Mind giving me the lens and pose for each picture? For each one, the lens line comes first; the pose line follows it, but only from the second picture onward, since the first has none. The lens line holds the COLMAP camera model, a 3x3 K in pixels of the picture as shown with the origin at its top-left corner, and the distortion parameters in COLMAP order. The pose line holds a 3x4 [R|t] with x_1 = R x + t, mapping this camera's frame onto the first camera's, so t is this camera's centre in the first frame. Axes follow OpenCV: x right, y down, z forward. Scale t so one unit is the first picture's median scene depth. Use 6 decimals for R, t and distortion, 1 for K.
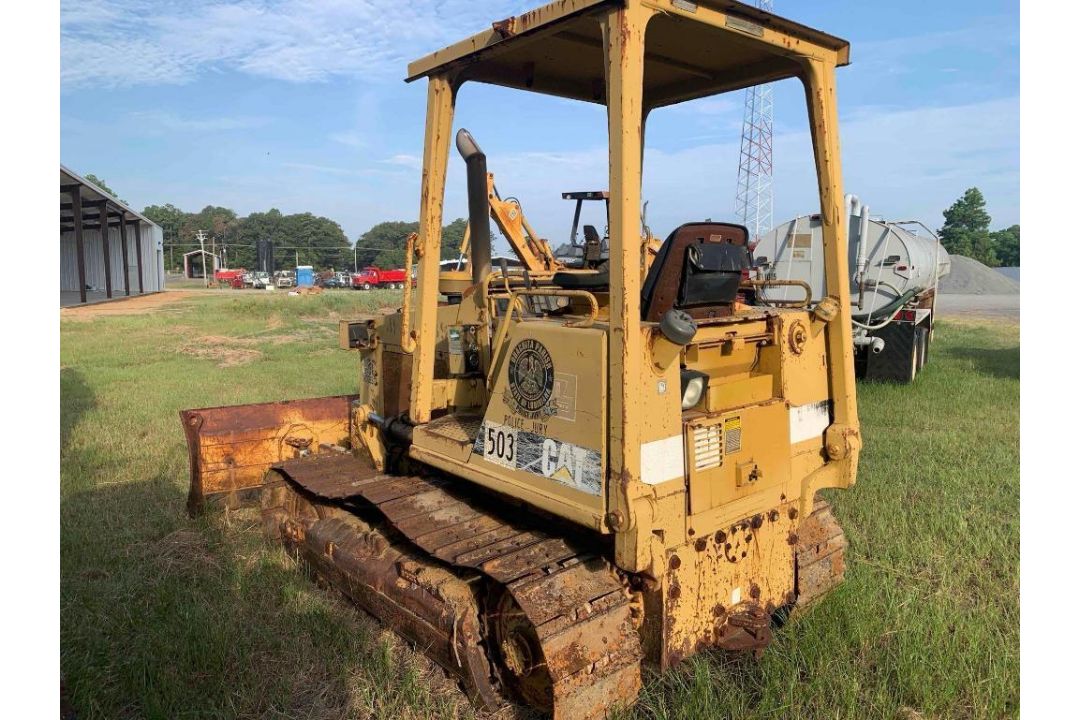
lens RADIAL K [[730.6, 0, 540.6], [0, 730.6, 355.7], [0, 0, 1]] dist [0.038913, -0.038642]
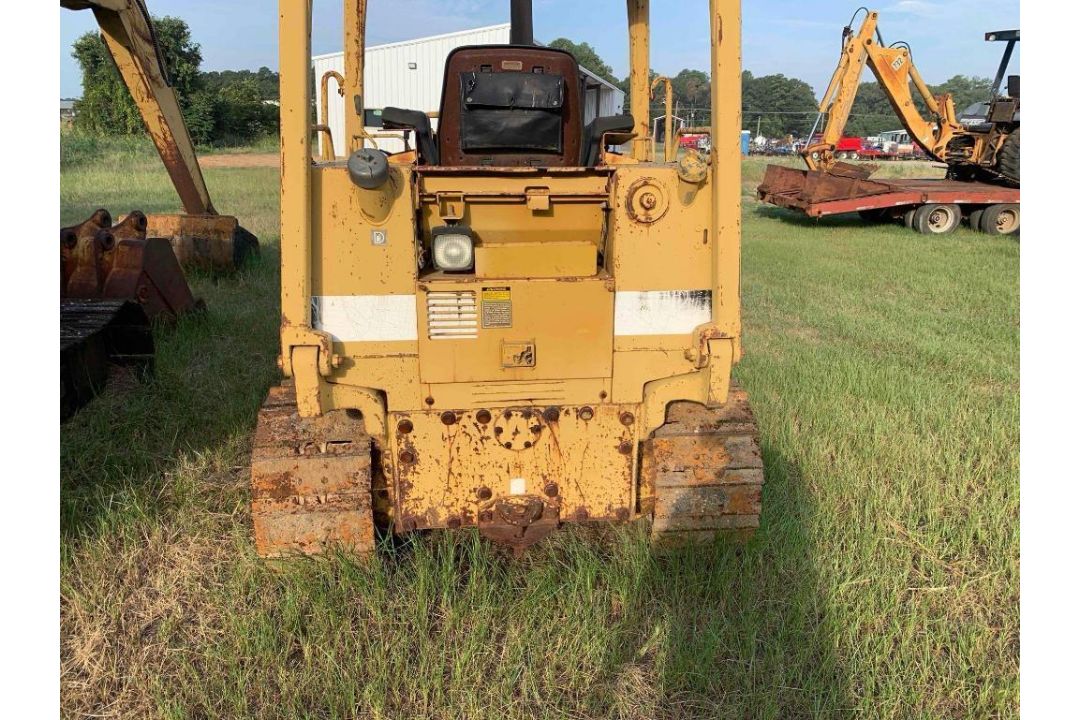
lens RADIAL K [[730.6, 0, 546.4], [0, 730.6, 361.1], [0, 0, 1]] dist [0.038913, -0.038642]
pose [[0.829056, 0.182578, -0.528518, 0.740641], [-0.085114, 0.975382, 0.203436, -0.009239], [0.552650, -0.123675, 0.824186, 0.297666]]
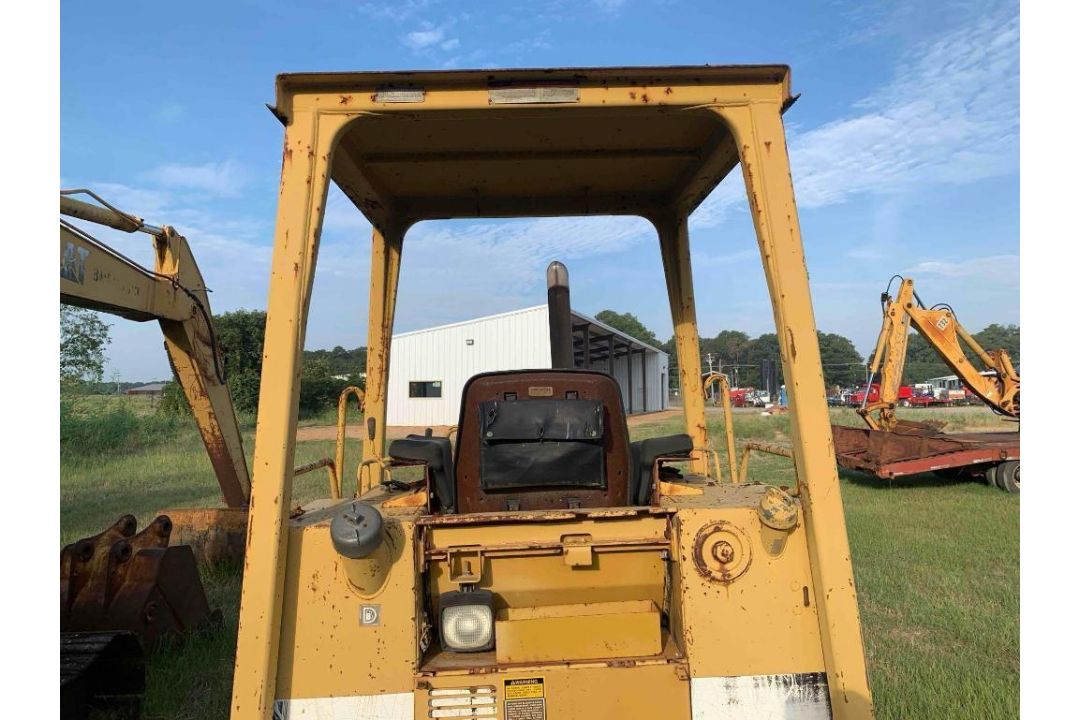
lens RADIAL K [[730.6, 0, 545.8], [0, 730.6, 349.6], [0, 0, 1]] dist [0.038913, -0.038642]
pose [[0.788631, -0.052311, -0.612637, 0.641725], [-0.050770, 0.987432, -0.149669, -0.094953], [0.612767, 0.149138, 0.776064, 0.456041]]
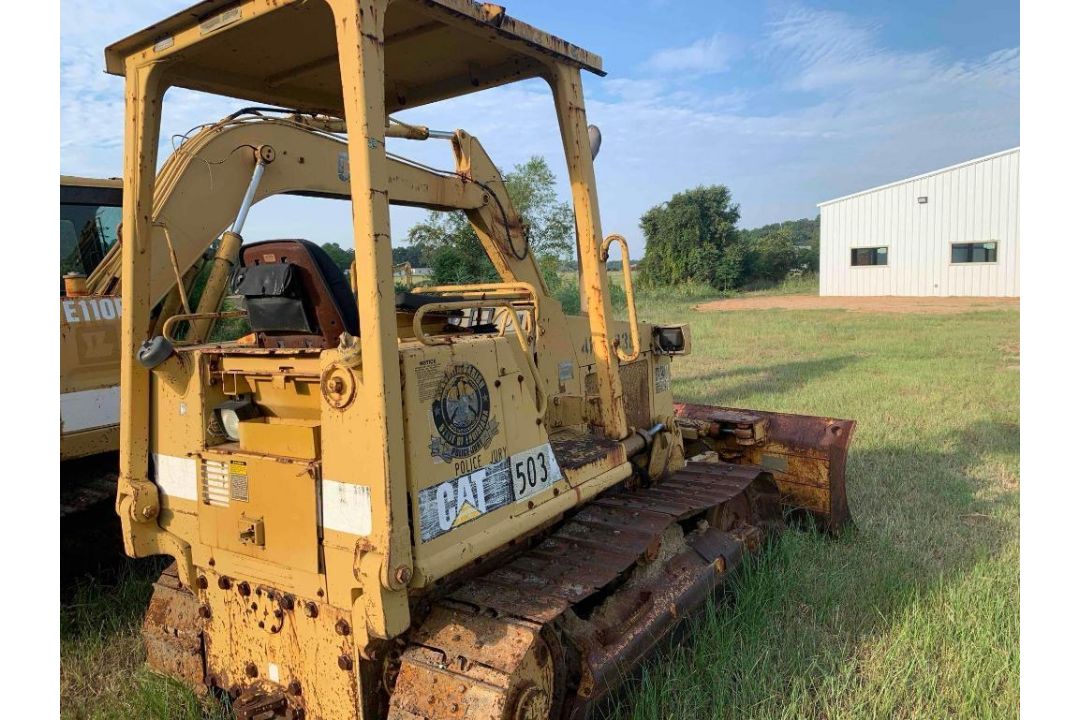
lens RADIAL K [[730.6, 0, 537.0], [0, 730.6, 348.8], [0, 0, 1]] dist [0.038913, -0.038642]
pose [[0.263629, 0.076700, -0.961570, 1.146339], [-0.065149, 0.995973, 0.061583, -0.123763], [0.962422, 0.046411, 0.267564, 1.046789]]
